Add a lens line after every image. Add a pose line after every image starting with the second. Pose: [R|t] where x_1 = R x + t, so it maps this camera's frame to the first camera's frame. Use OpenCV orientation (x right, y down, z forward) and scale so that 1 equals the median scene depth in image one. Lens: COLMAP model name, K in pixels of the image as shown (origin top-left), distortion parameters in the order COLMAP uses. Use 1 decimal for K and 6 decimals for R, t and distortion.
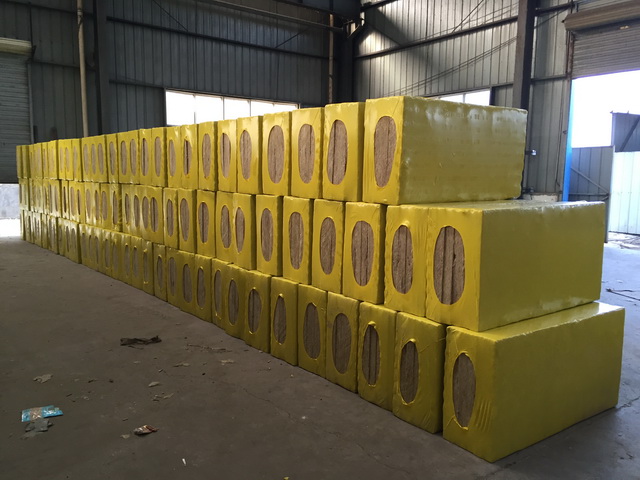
lens RADIAL K [[544.0, 0, 317.8], [0, 544.0, 241.0], [0, 0, 1]] dist [0.081616, -0.098248]
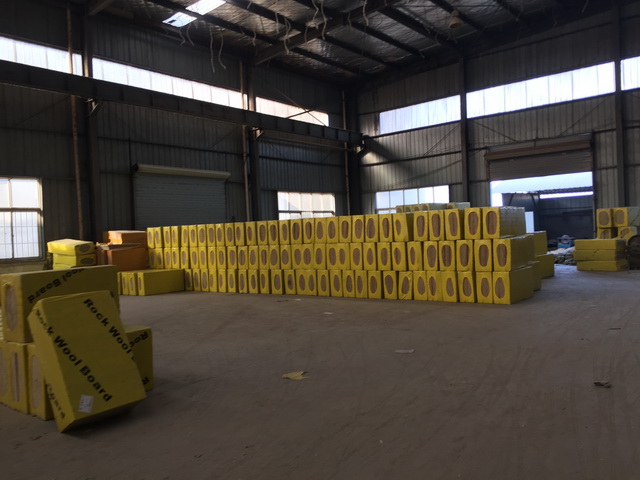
lens RADIAL K [[544.0, 0, 322.7], [0, 544.0, 241.8], [0, 0, 1]] dist [0.081616, -0.098248]
pose [[0.967081, -0.062284, 0.246729, -0.560652], [0.089332, 0.990970, -0.099987, 0.072670], [-0.238273, 0.118736, 0.963913, -0.686346]]
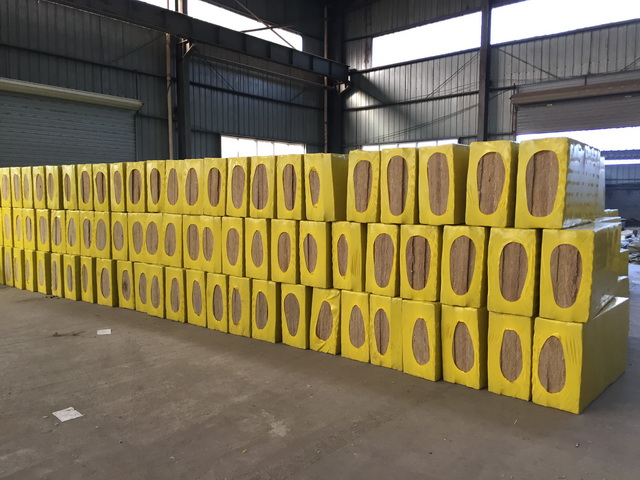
lens RADIAL K [[544.0, 0, 320.7], [0, 544.0, 236.6], [0, 0, 1]] dist [0.081616, -0.098248]
pose [[0.975002, -0.026256, 0.220641, -0.326319], [0.037293, 0.998245, -0.046007, 0.028638], [-0.219046, 0.053086, 0.974269, -0.276494]]
